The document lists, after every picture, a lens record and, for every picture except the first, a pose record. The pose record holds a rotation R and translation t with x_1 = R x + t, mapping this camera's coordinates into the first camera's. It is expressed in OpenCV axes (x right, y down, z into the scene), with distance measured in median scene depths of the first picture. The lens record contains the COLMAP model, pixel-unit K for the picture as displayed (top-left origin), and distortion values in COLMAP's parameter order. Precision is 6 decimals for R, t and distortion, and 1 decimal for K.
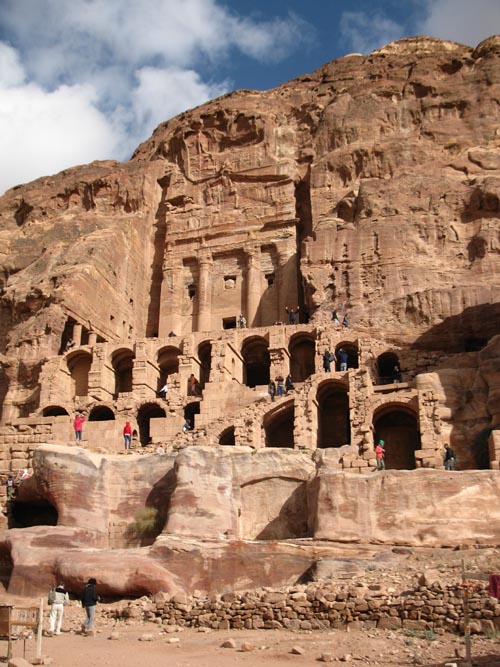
lens RADIAL K [[697.4, 0, 252.3], [0, 697.4, 348.6], [0, 0, 1]] dist [-0.207434, 0.231898]
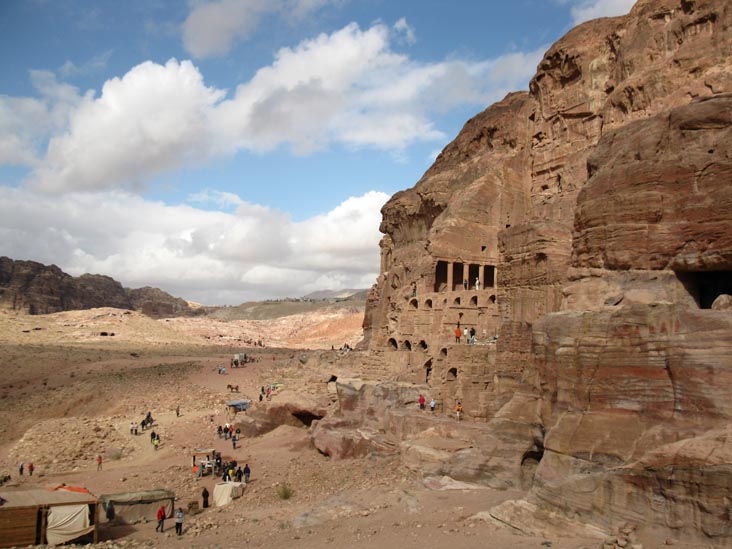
lens RADIAL K [[765.3, 0, 380.7], [0, 765.3, 271.9], [0, 0, 1]] dist [-0.207434, 0.231898]
pose [[0.666789, -0.040425, -0.744149, 0.781677], [0.206499, 0.969452, 0.132367, -0.234376], [0.716066, -0.241927, 0.654768, -0.192564]]
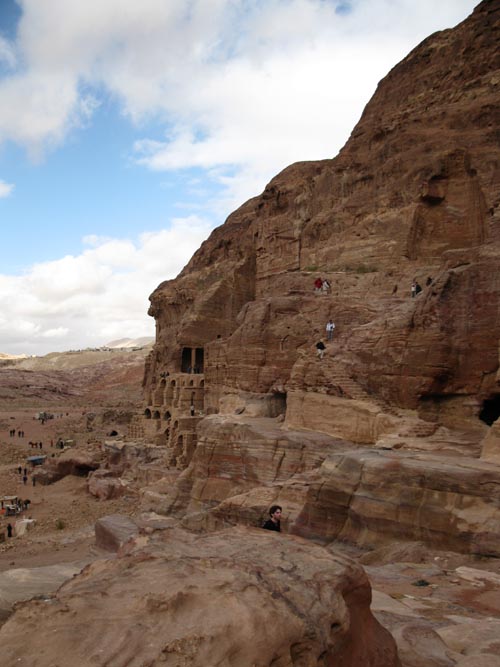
lens RADIAL K [[697.4, 0, 252.3], [0, 697.4, 348.6], [0, 0, 1]] dist [-0.207434, 0.231898]
pose [[0.744143, -0.024128, -0.667585, 1.076763], [0.206621, 0.958656, 0.195667, -0.346442], [0.635263, -0.283541, 0.718363, -0.312285]]
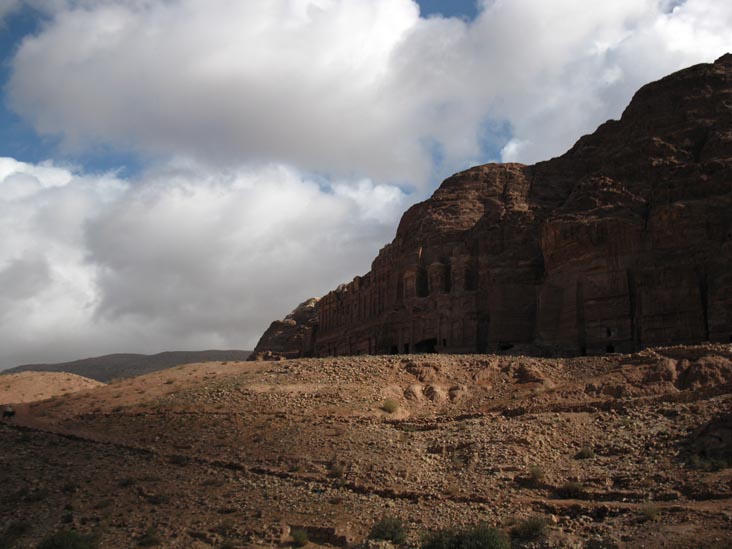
lens RADIAL K [[765.3, 0, 380.7], [0, 765.3, 271.9], [0, 0, 1]] dist [-0.207434, 0.231898]
pose [[0.995915, -0.006464, -0.090062, -1.165351], [0.011578, 0.998342, 0.056377, -0.115711], [0.089549, -0.057189, 0.994339, -1.216998]]
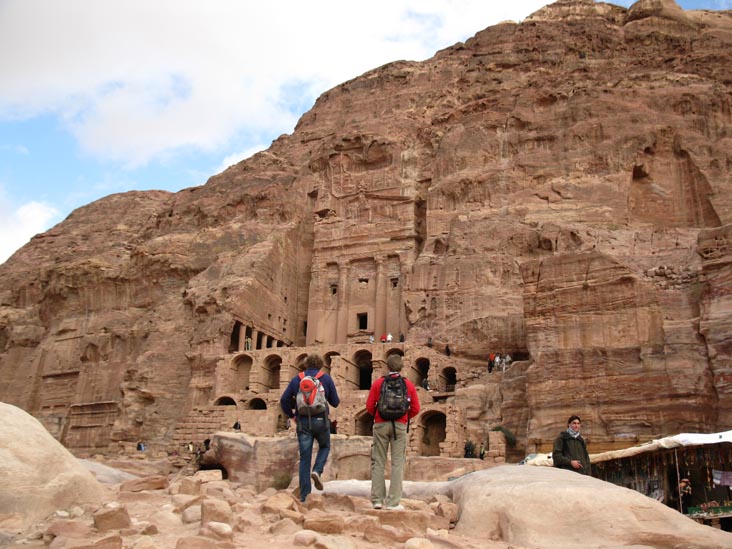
lens RADIAL K [[765.3, 0, 380.7], [0, 765.3, 271.9], [0, 0, 1]] dist [-0.207434, 0.231898]
pose [[0.996842, 0.001466, -0.079401, 0.110730], [-0.001145, 0.999991, 0.004085, -0.124794], [0.079407, -0.003982, 0.996834, -0.381487]]
